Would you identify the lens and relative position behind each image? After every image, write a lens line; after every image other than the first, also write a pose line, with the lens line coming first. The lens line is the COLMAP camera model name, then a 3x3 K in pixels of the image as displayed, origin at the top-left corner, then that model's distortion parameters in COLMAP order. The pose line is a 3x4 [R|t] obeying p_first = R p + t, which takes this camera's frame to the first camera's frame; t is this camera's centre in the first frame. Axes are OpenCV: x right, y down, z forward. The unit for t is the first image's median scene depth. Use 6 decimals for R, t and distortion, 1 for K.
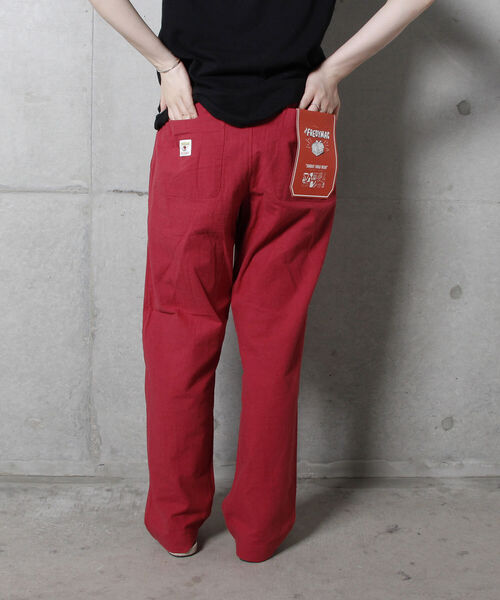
lens RADIAL K [[858.7, 0, 250.7], [0, 858.7, 301.6], [0, 0, 1]] dist [-0.144728, 0.000000]
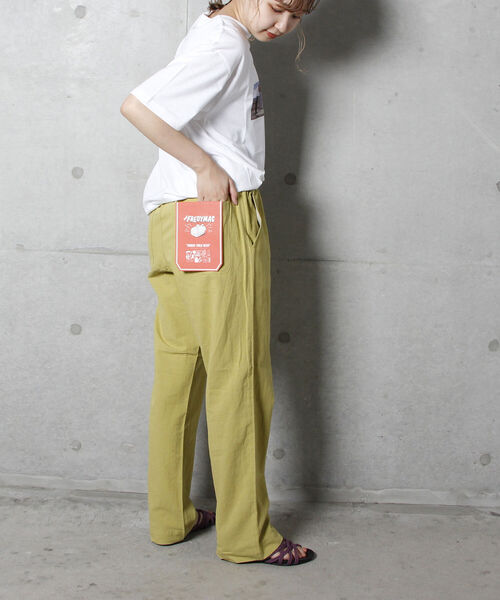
lens RADIAL K [[858.7, 0, 229.3], [0, 858.7, 306.4], [0, 0, 1]] dist [-0.144728, 0.000000]
pose [[0.993796, 0.018962, -0.109589, 0.011625], [-0.020453, 0.999713, -0.012496, -0.043171], [0.109320, 0.014660, 0.993898, -0.174132]]
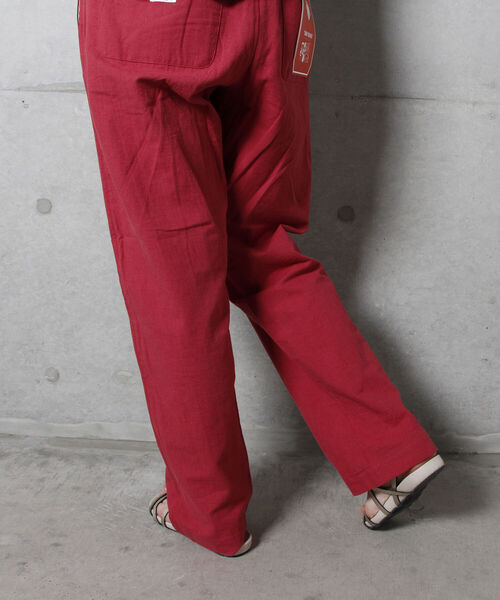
lens RADIAL K [[832.9, 0, 322.5], [0, 832.9, 316.9], [0, 0, 1]] dist [-0.127365, 0.000000]
pose [[0.997304, 0.023807, -0.069415, -0.007847], [-0.019203, 0.997618, 0.066257, 0.027888], [0.070827, -0.064745, 0.995385, 0.222931]]
